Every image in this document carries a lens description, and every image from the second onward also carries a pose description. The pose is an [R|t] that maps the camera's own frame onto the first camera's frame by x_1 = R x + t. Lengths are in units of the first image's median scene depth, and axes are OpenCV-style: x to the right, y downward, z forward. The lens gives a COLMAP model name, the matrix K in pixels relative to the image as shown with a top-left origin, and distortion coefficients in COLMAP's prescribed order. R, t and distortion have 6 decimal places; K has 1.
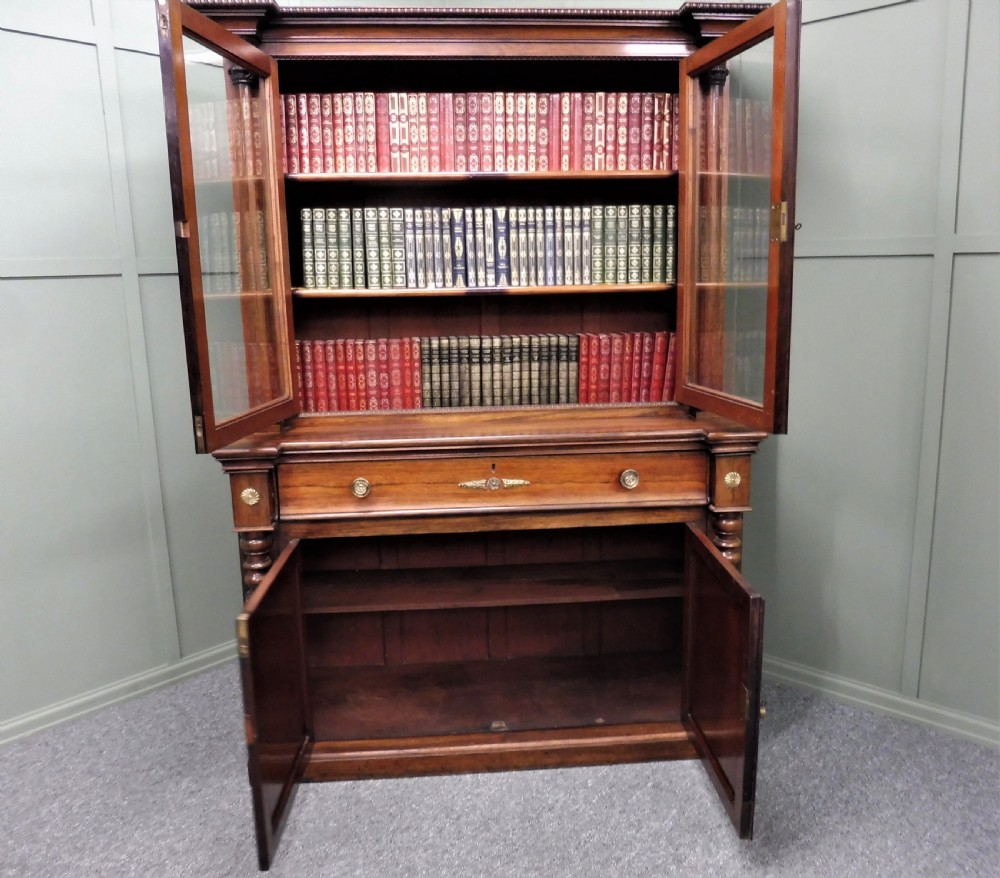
lens RADIAL K [[857.6, 0, 524.7], [0, 857.6, 438.6], [0, 0, 1]] dist [0.012784, -0.136351]
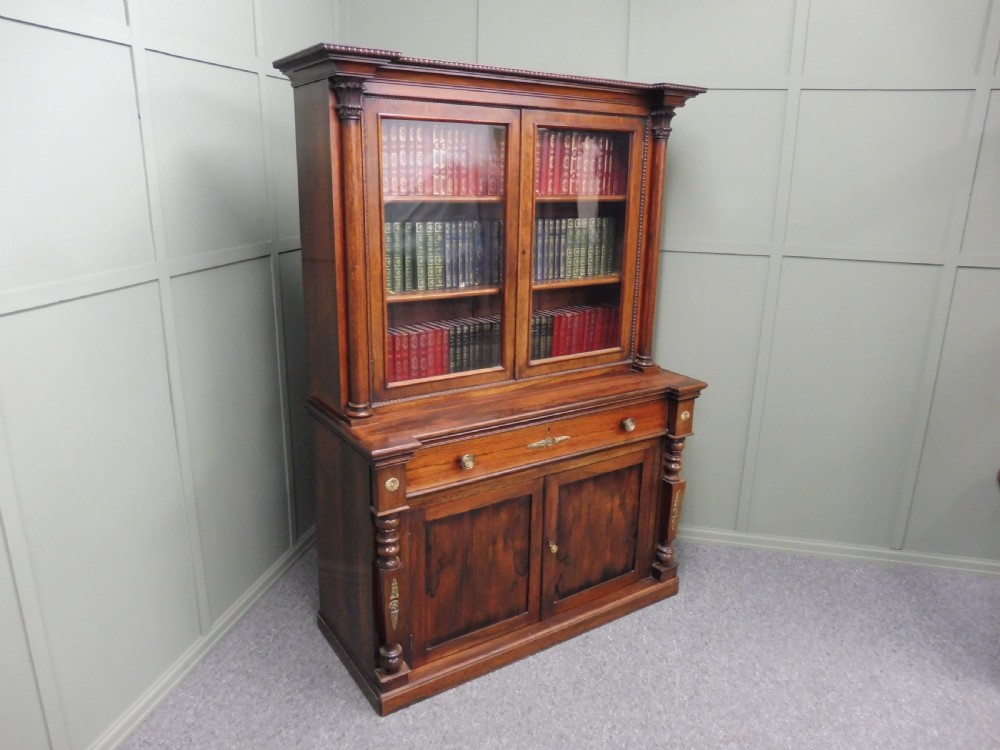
lens RADIAL K [[727.6, 0, 501.1], [0, 727.6, 379.7], [0, 0, 1]] dist [-0.014334, -0.046690]
pose [[0.875041, -0.100938, 0.473408, -0.571212], [0.058066, 0.992843, 0.104361, -0.150344], [-0.480554, -0.063831, 0.874639, 0.058272]]
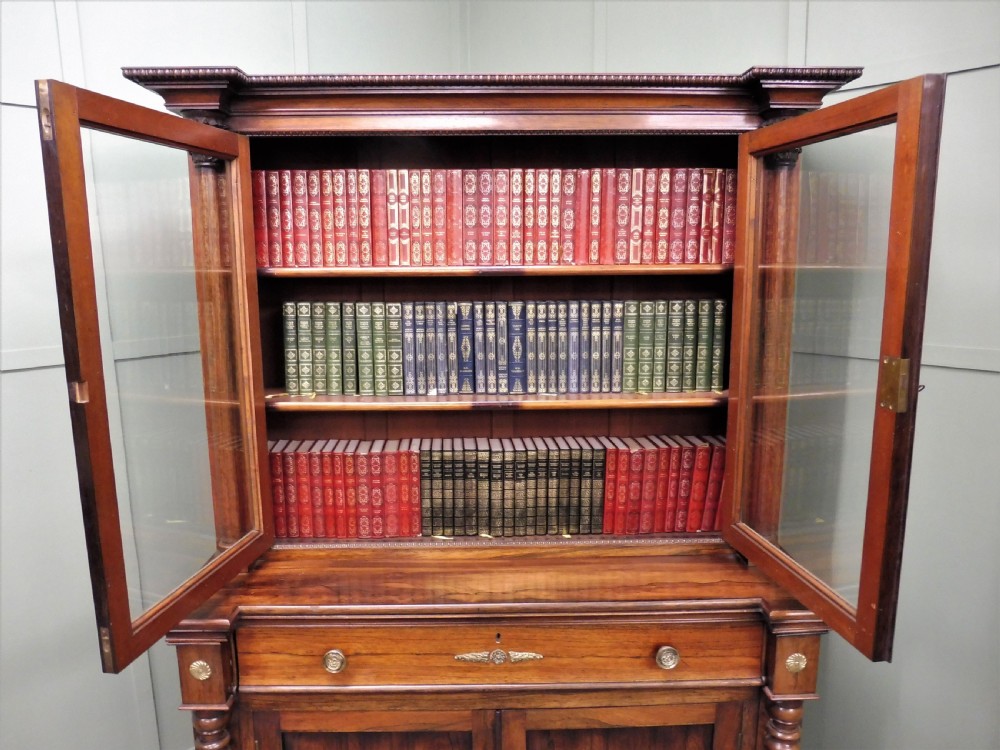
lens RADIAL K [[727.6, 0, 501.1], [0, 727.6, 379.7], [0, 0, 1]] dist [-0.014334, -0.046690]
pose [[0.997722, 0.022364, -0.063639, 0.004391], [-0.023414, 0.999601, -0.015799, -0.182748], [0.063260, 0.017253, 0.997848, 0.286279]]
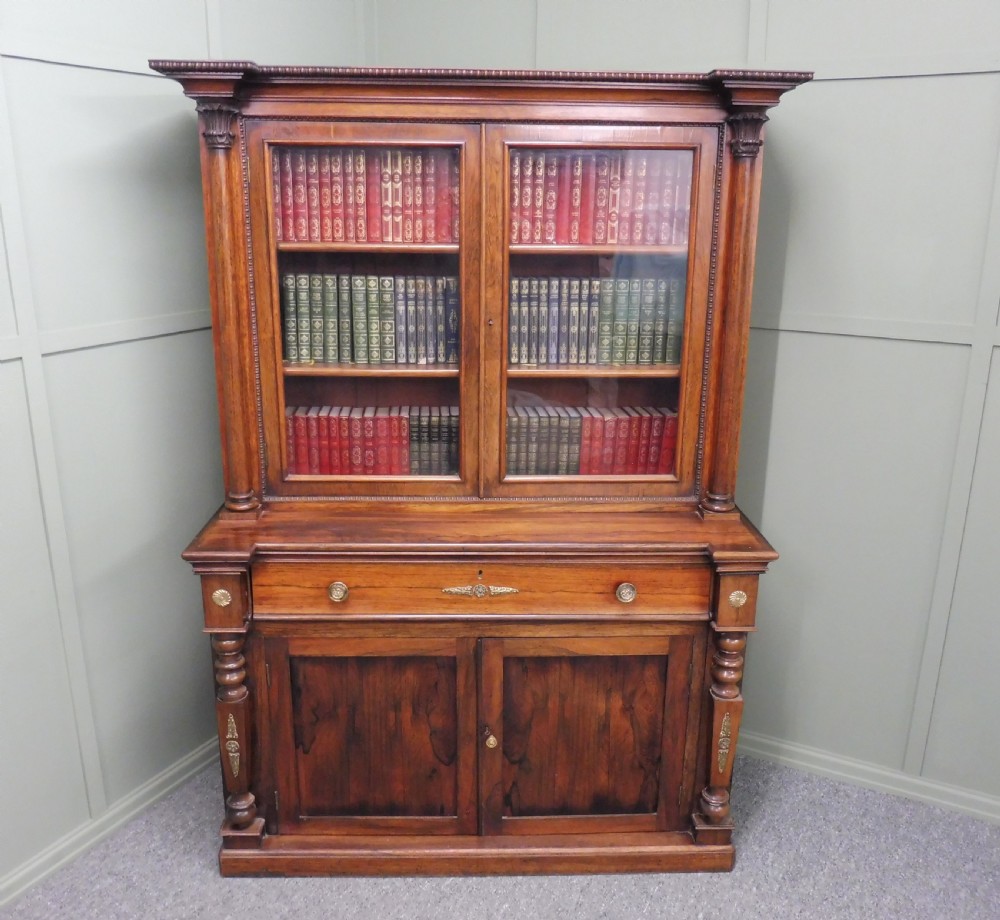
lens RADIAL K [[904.5, 0, 500.0], [0, 904.5, 460.0], [0, 0, 1]] dist [-0.005461, -0.070656]
pose [[0.998016, 0.043105, -0.045883, 0.023167], [-0.038961, 0.995387, 0.087672, -0.162553], [0.049451, -0.085711, 0.995092, 0.029271]]
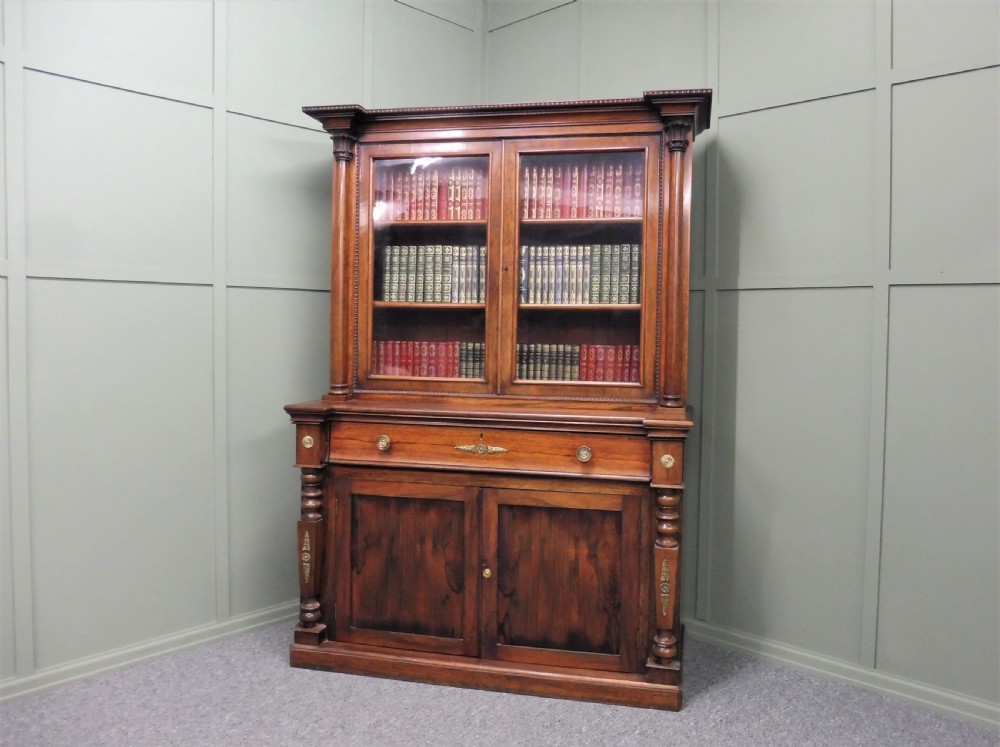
lens RADIAL K [[777.9, 0, 533.8], [0, 777.9, 347.2], [0, 0, 1]] dist [-0.024852, -0.005271]
pose [[0.955947, 0.039186, -0.290911, 0.345169], [-0.088636, 0.983323, -0.158807, 0.074298], [0.279837, 0.177597, 0.943478, -0.100515]]
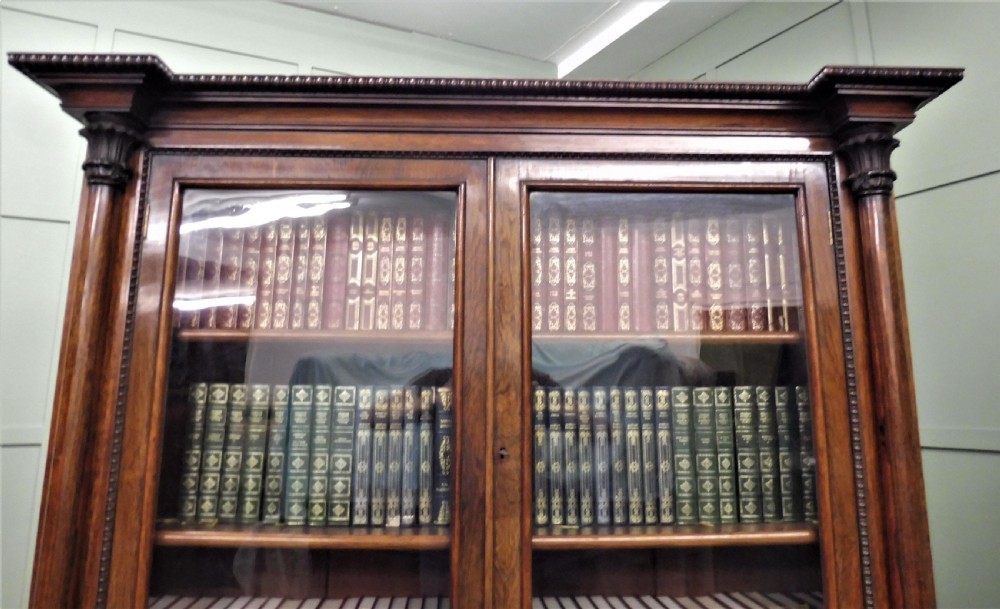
lens RADIAL K [[740.4, 0, 510.1], [0, 740.4, 227.6], [0, 0, 1]] dist [-0.008198, -0.088331]
pose [[0.998173, 0.007259, -0.059977, -0.003865], [-0.030417, 0.918130, -0.395109, -0.168066], [0.052199, 0.396212, 0.916674, 0.482678]]
